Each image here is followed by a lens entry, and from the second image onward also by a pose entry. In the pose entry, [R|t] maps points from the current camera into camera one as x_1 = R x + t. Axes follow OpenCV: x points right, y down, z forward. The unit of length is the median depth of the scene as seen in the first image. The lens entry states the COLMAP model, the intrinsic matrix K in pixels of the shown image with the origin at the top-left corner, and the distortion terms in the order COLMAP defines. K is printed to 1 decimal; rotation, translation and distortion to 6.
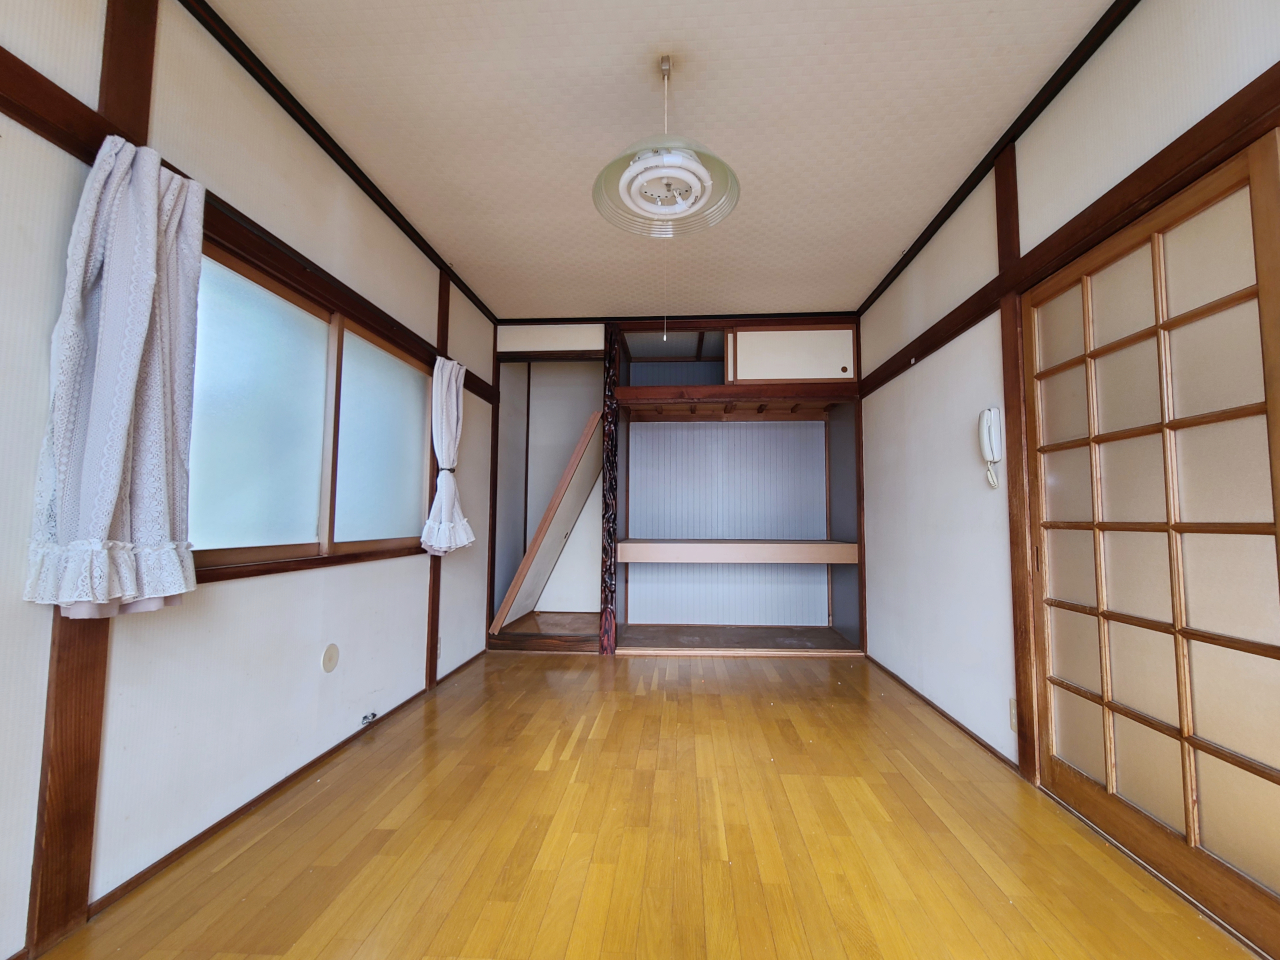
lens RADIAL K [[522.5, 0, 641.4], [0, 522.5, 484.1], [0, 0, 1]] dist [0.002552, -0.000443]
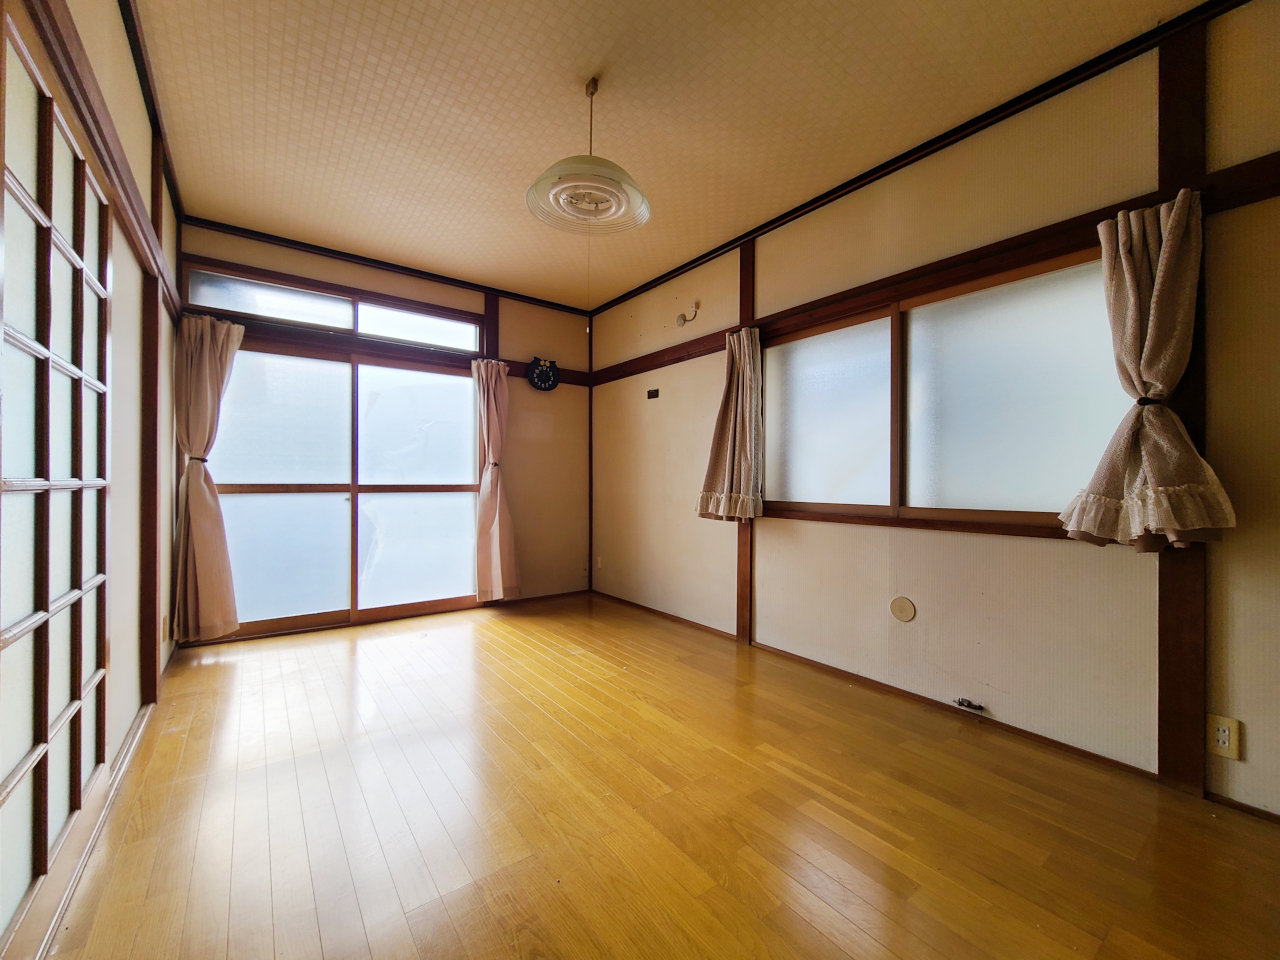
lens RADIAL K [[522.5, 0, 639.1], [0, 522.5, 481.3], [0, 0, 1]] dist [0.002552, -0.000443]
pose [[-0.751772, -0.002977, -0.659416, 0.583779], [0.043009, 0.997639, -0.053537, 0.098137], [0.658019, -0.068608, -0.749869, 1.532076]]
